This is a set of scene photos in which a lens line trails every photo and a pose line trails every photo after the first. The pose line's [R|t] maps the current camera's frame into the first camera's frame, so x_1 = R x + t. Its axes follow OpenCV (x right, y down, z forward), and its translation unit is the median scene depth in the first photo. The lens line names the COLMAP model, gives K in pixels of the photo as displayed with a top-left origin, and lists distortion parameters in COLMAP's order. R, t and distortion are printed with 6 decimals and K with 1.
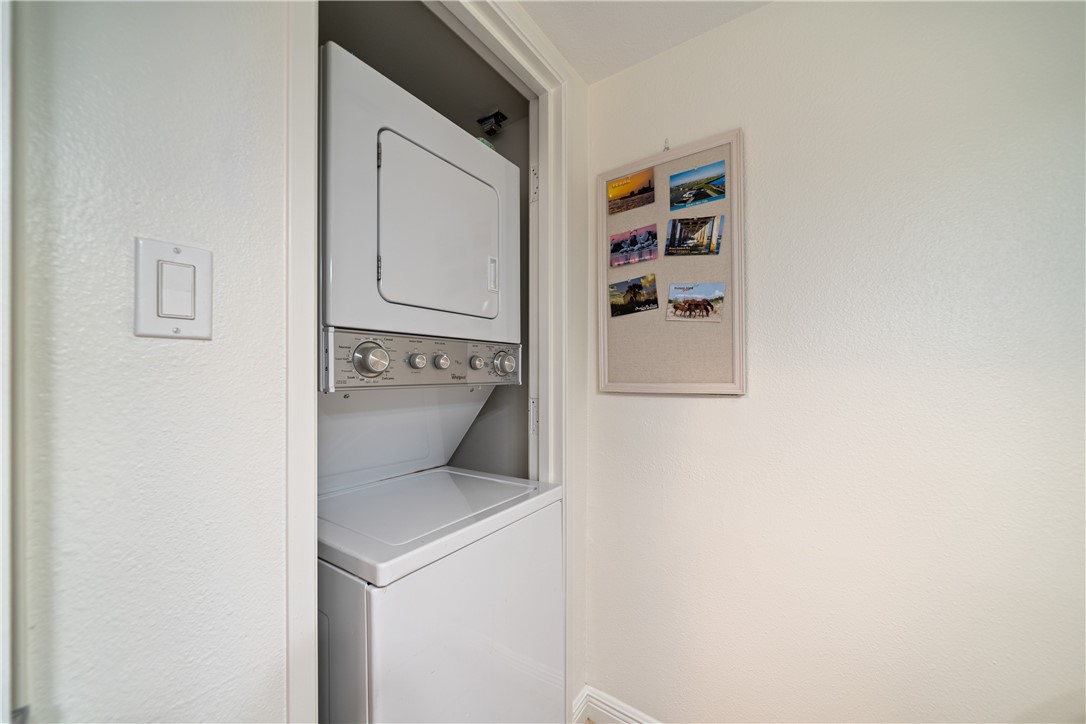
lens RADIAL K [[400.4, 0, 545.6], [0, 400.4, 372.8], [0, 0, 1]] dist [-0.001244, -0.000112]
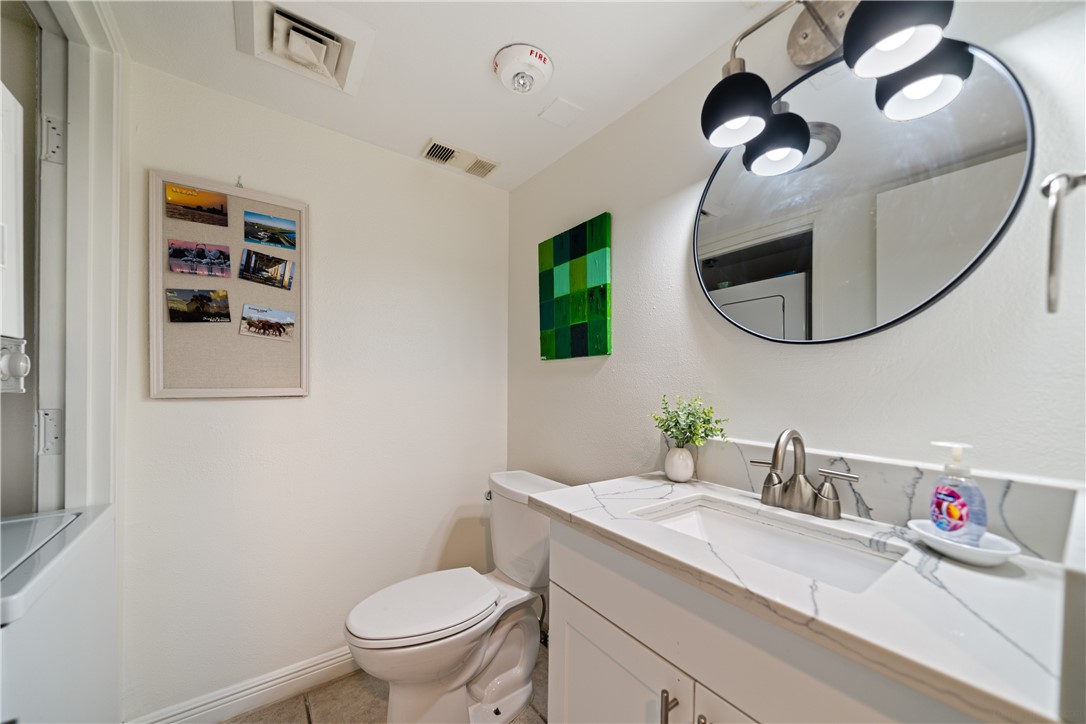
lens RADIAL K [[400.4, 0, 538.6], [0, 400.4, 382.2], [0, 0, 1]] dist [-0.001244, -0.000112]
pose [[0.325828, 0.004952, 0.945416, -0.501376], [-0.011042, 0.999938, -0.001432, 0.000292], [-0.945364, -0.009972, 0.325863, -0.193001]]
